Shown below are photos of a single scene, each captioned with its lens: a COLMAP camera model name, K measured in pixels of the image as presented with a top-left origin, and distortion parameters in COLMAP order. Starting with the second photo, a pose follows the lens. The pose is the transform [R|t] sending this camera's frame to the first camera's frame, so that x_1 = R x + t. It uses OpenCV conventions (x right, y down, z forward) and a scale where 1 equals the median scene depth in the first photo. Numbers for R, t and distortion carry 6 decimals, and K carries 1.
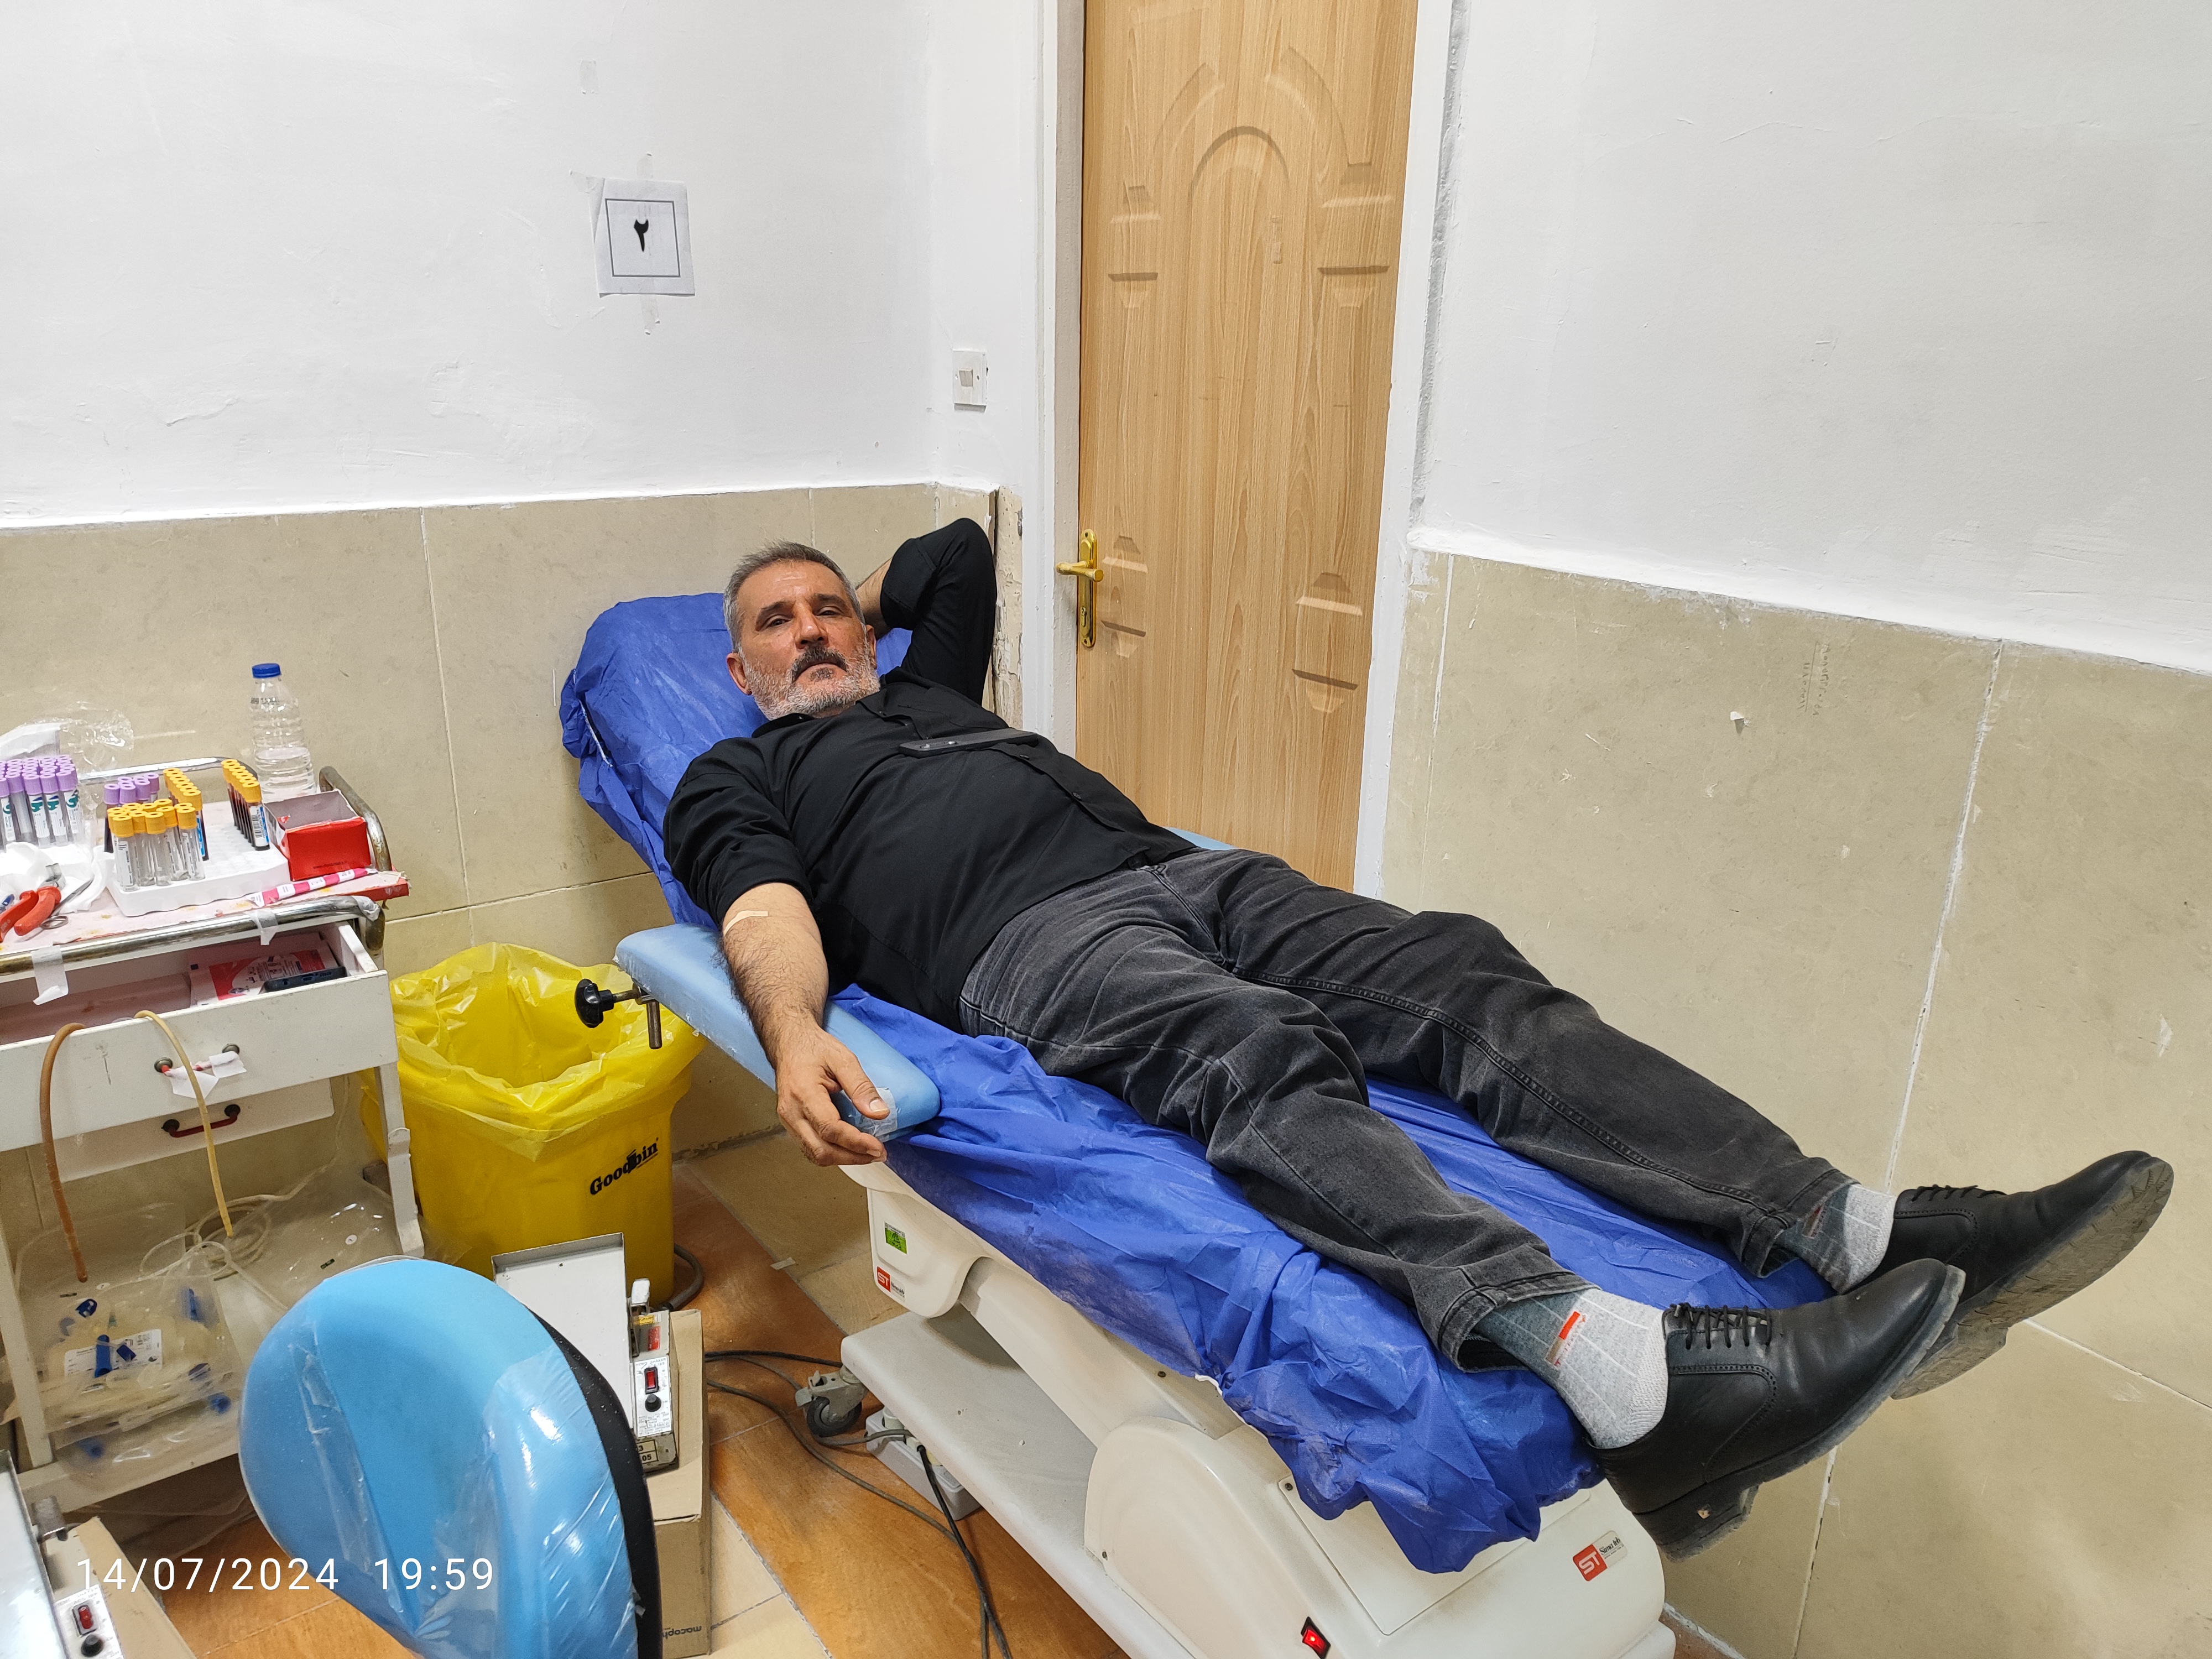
lens RADIAL K [[1571.1, 0, 1068.2], [0, 1571.1, 875.8], [0, 0, 1]] dist [-0.005830, 0.002786]
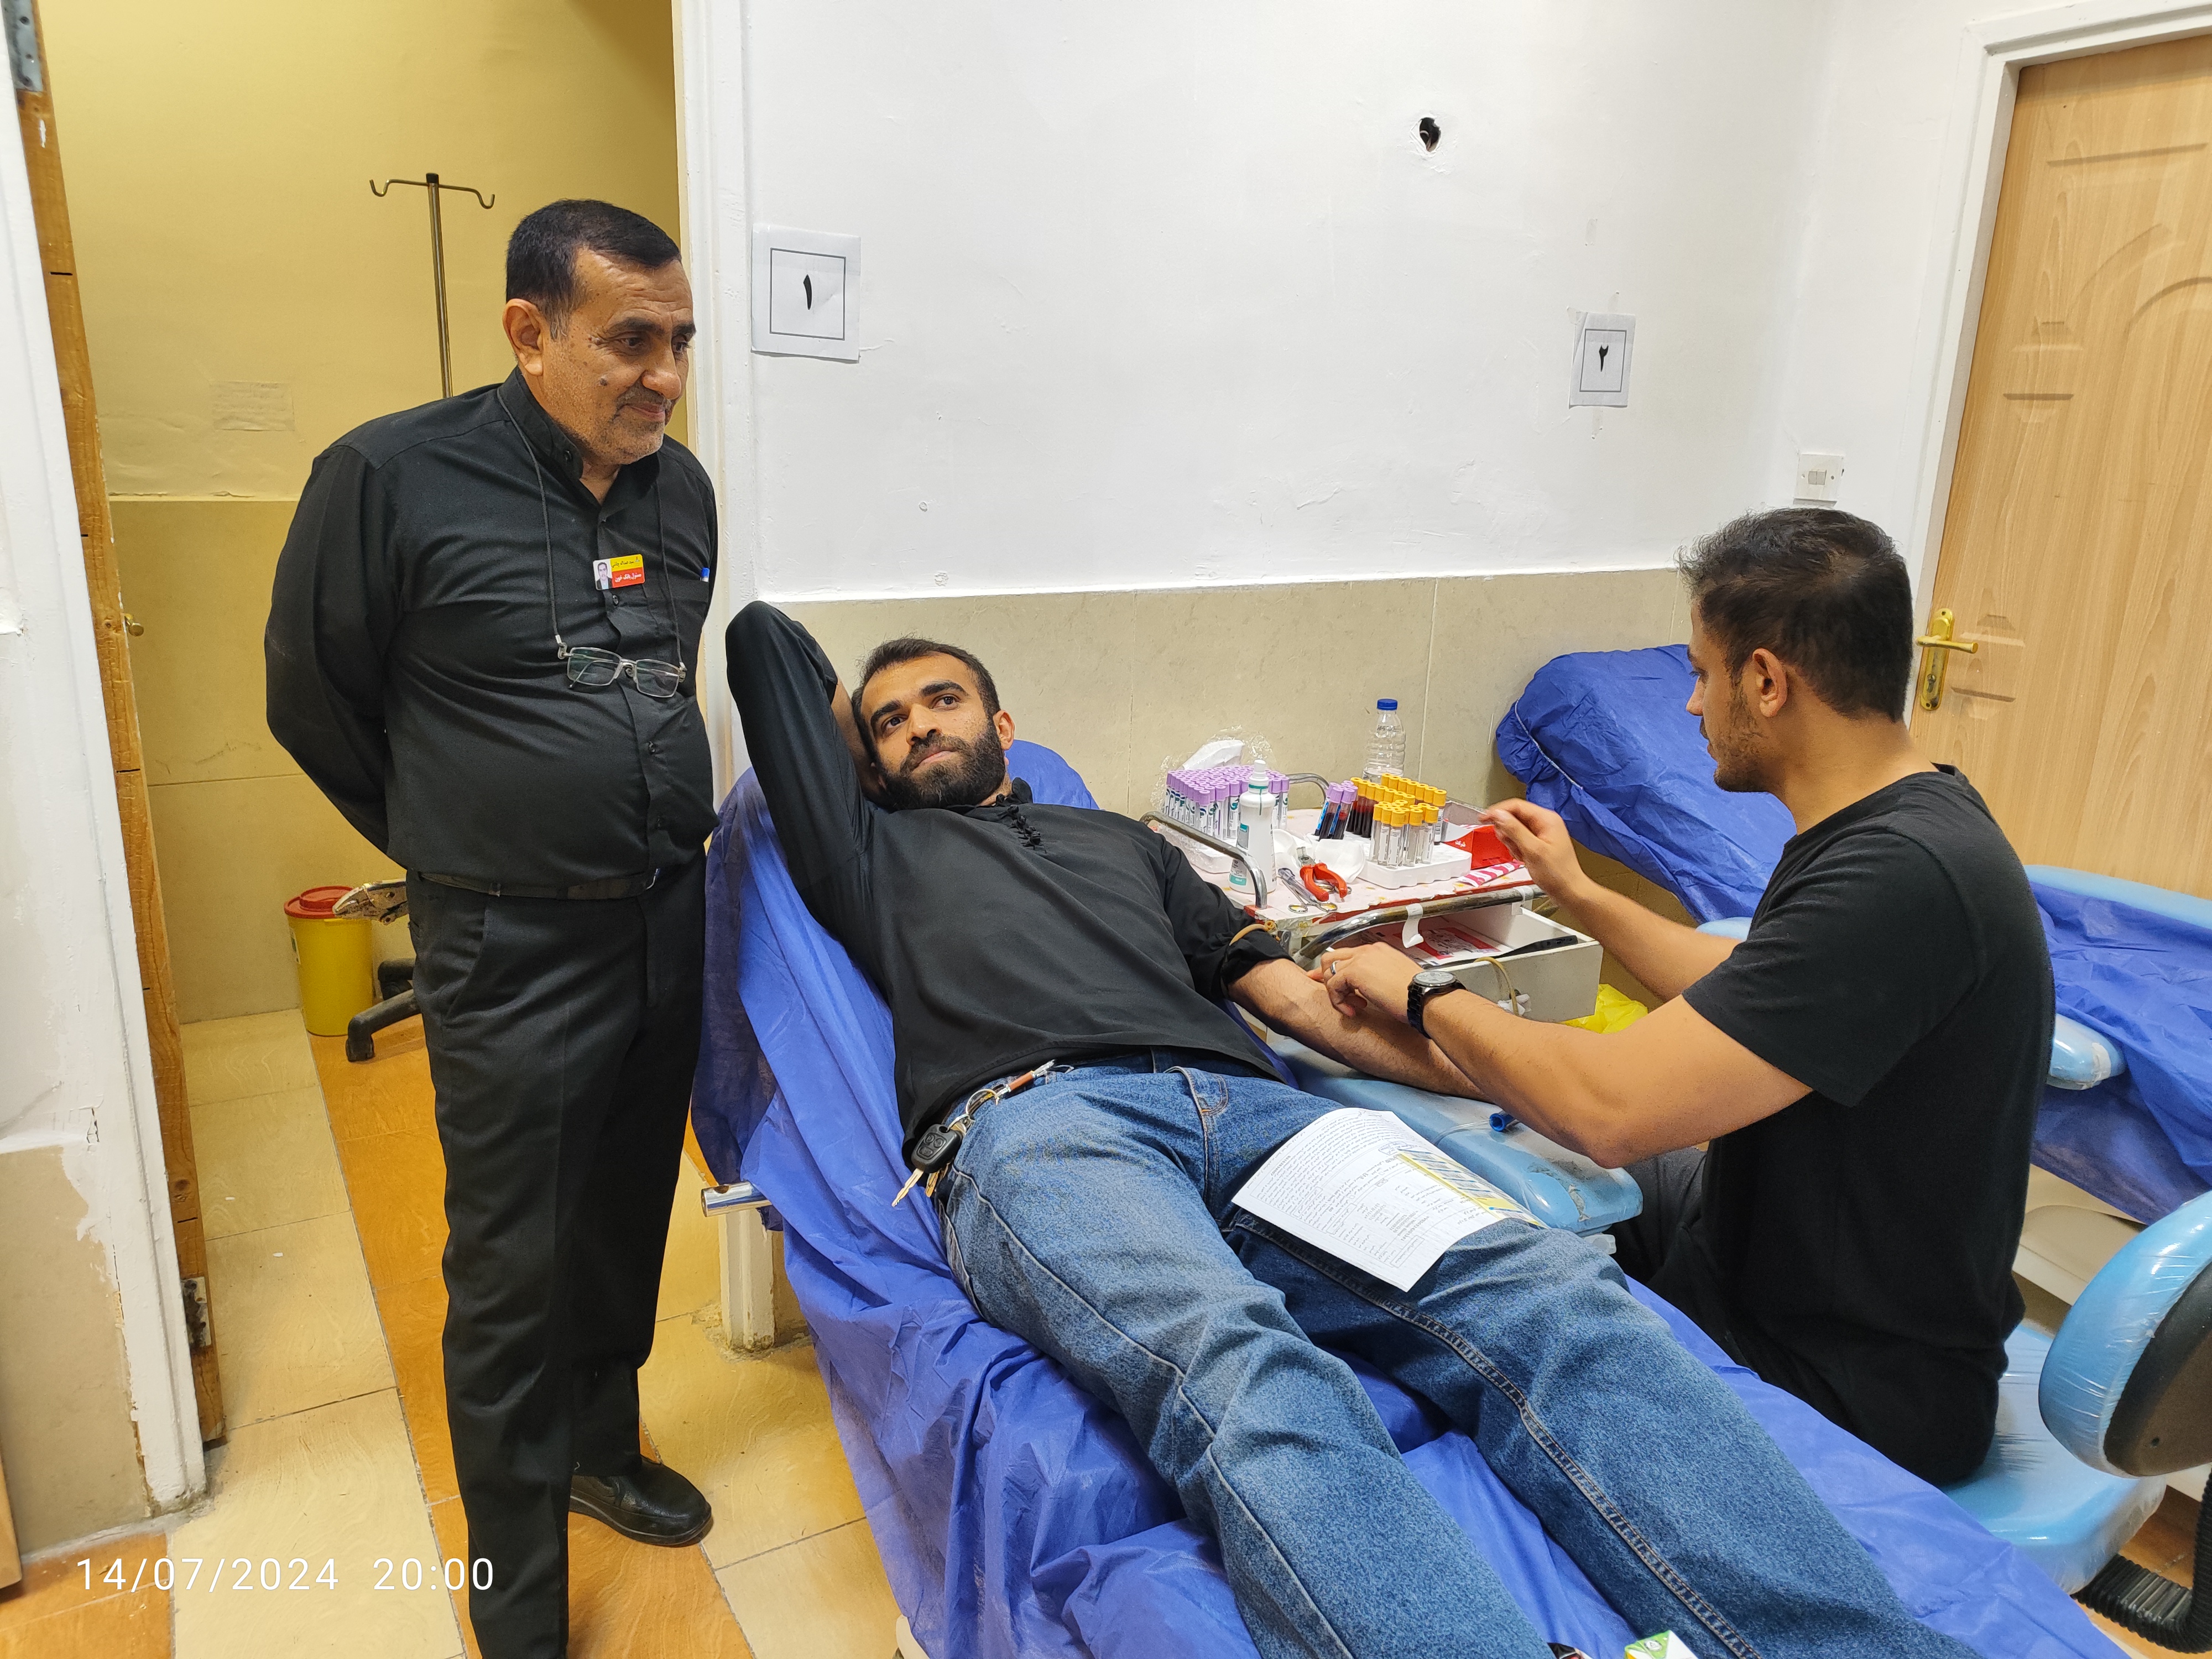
lens RADIAL K [[1571.8, 0, 1075.0], [0, 1571.8, 841.1], [0, 0, 1]] dist [0.036535, -0.026201]
pose [[0.995171, 0.040514, -0.089403, -0.561903], [-0.046426, 0.996800, -0.065075, 0.060429], [0.086480, 0.068911, 0.993867, -0.220905]]
